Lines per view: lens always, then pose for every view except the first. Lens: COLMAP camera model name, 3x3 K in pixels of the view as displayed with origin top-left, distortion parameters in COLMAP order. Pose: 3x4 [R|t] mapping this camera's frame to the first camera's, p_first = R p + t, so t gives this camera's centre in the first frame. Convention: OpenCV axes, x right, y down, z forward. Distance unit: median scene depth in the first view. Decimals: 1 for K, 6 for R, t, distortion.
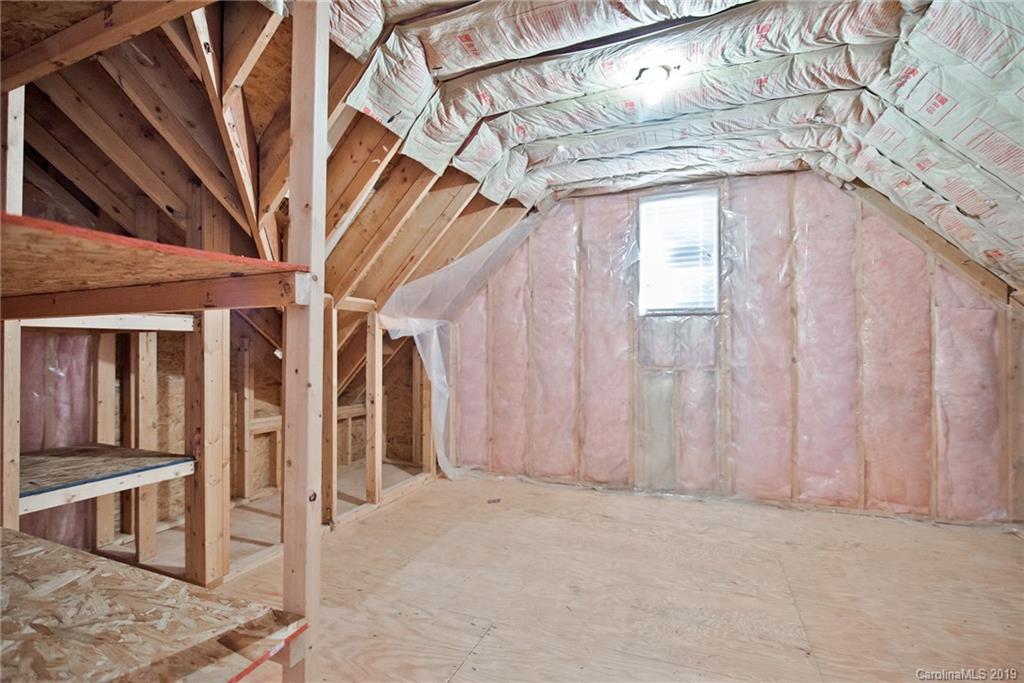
lens RADIAL K [[473.6, 0, 511.4], [0, 473.6, 347.1], [0, 0, 1]] dist [-0.015438, -0.000612]
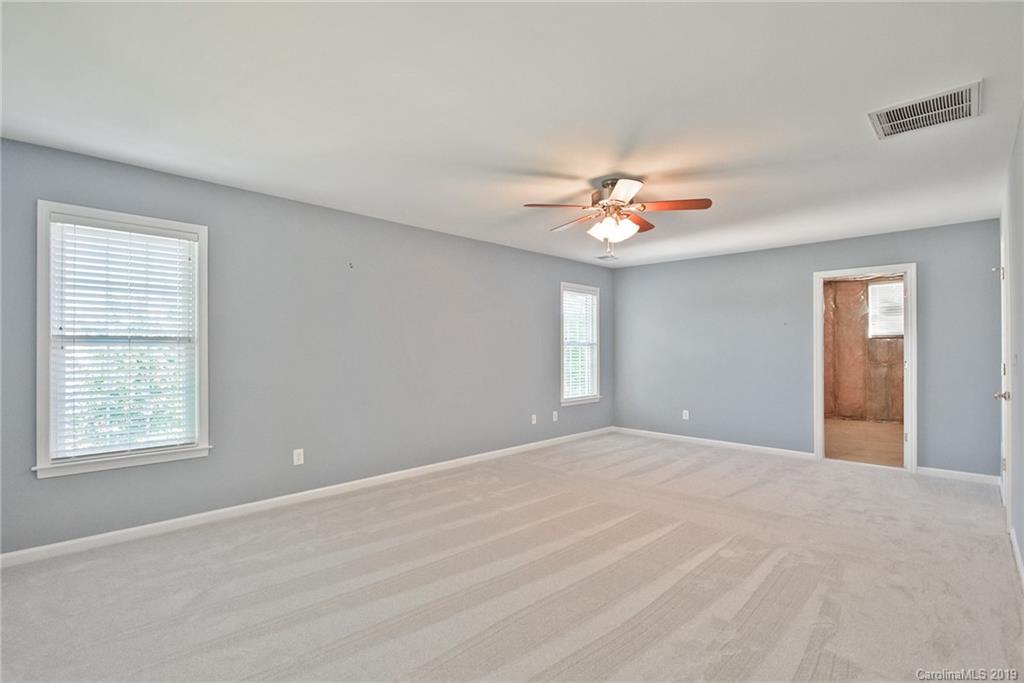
lens RADIAL K [[473.6, 0, 512.9], [0, 473.6, 348.7], [0, 0, 1]] dist [-0.015438, -0.000612]
pose [[0.935739, -0.003910, -0.352672, -0.479345], [0.002445, 0.999986, -0.004599, -0.013289], [0.352685, 0.003441, 0.935736, -1.530520]]
